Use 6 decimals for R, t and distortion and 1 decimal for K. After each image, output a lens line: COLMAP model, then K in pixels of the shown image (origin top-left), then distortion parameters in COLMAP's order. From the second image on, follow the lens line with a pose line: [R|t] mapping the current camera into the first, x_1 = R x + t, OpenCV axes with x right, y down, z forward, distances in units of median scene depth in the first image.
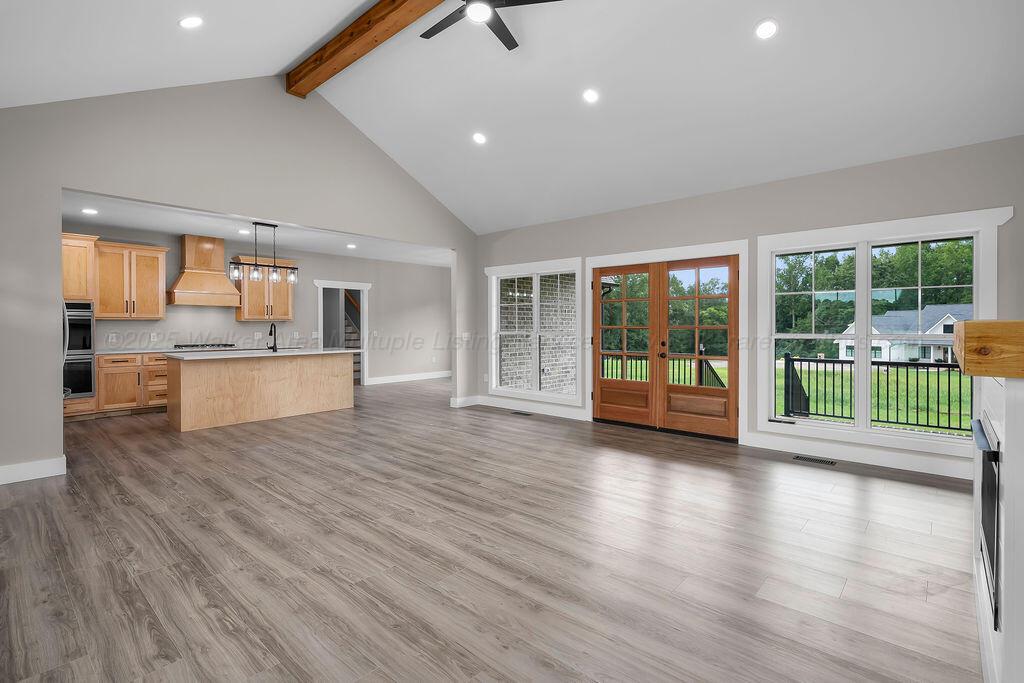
lens RADIAL K [[477.8, 0, 513.2], [0, 477.8, 330.1], [0, 0, 1]] dist [-0.000872, 0.000337]
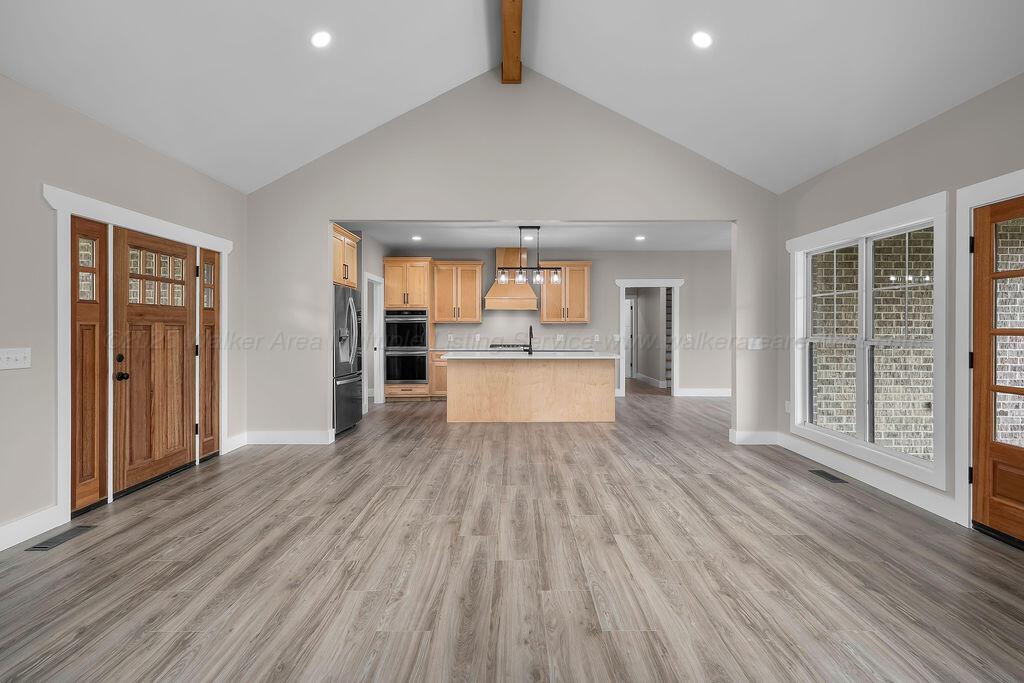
lens RADIAL K [[467.7, 0, 514.3], [0, 467.7, 329.2], [0, 0, 1]] dist [-0.001511, 0.000057]
pose [[0.670101, 0.002690, -0.742265, 0.320119], [-0.007410, 0.999968, -0.003066, -0.006090], [0.742233, 0.007555, 0.670100, 0.535945]]
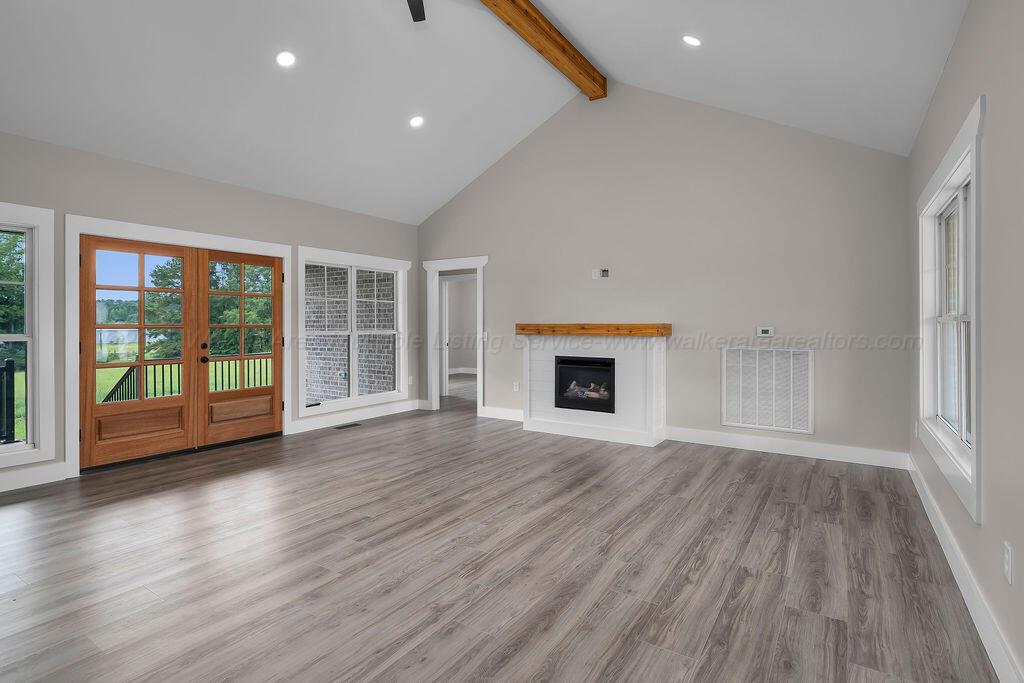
lens RADIAL K [[509.0, 0, 511.6], [0, 509.0, 324.3], [0, 0, 1]] dist [0.001167, -0.000364]
pose [[-0.150340, 0.001431, 0.988633, -0.912010], [0.009642, 0.999954, 0.000019, -0.006180], [-0.988587, 0.009535, -0.150347, 0.831105]]
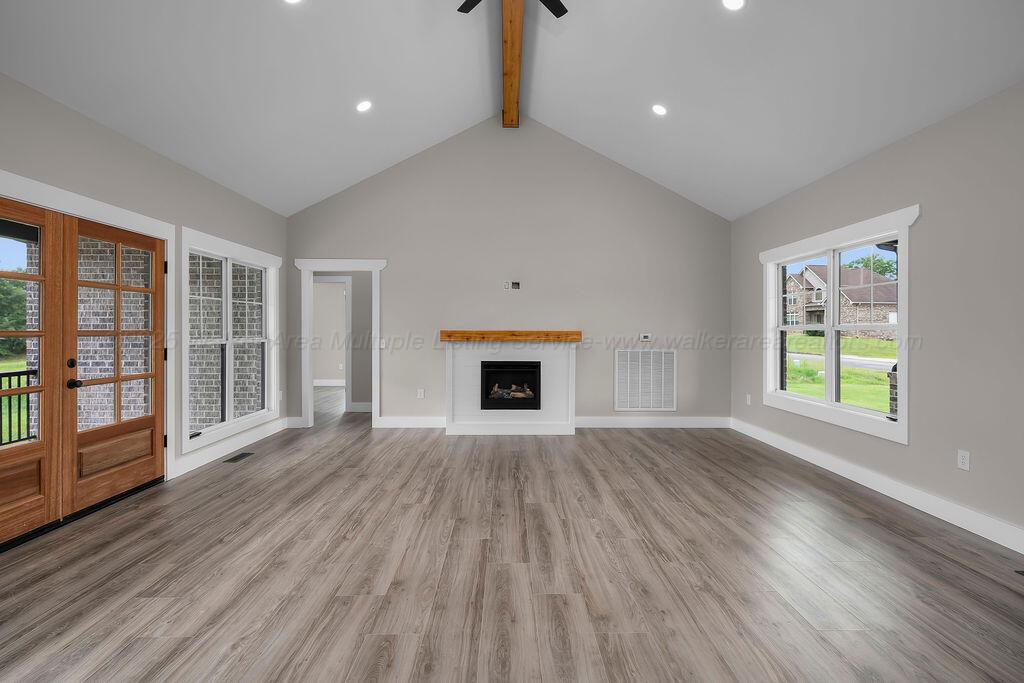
lens RADIAL K [[474.6, 0, 511.4], [0, 474.6, 331.7], [0, 0, 1]] dist [-0.001592, 0.000106]
pose [[-0.678659, -0.001782, 0.734451, -0.612525], [0.005272, 0.999959, 0.007297, -0.013419], [-0.734434, 0.008824, -0.678622, 1.387856]]
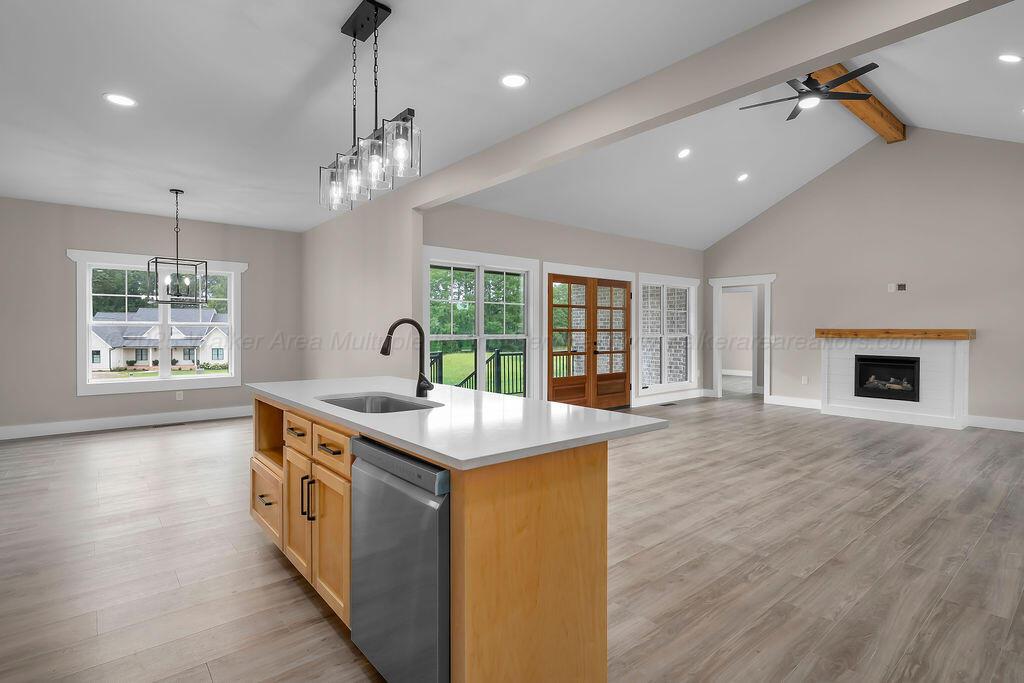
lens RADIAL K [[501.4, 0, 507.8], [0, 501.4, 334.4], [0, 0, 1]] dist [0.002737, 0.000062]
pose [[0.148779, -0.008935, 0.988830, -1.428050], [0.006534, 0.999946, 0.008053, -0.009484], [-0.988849, 0.005263, 0.148830, 1.434114]]
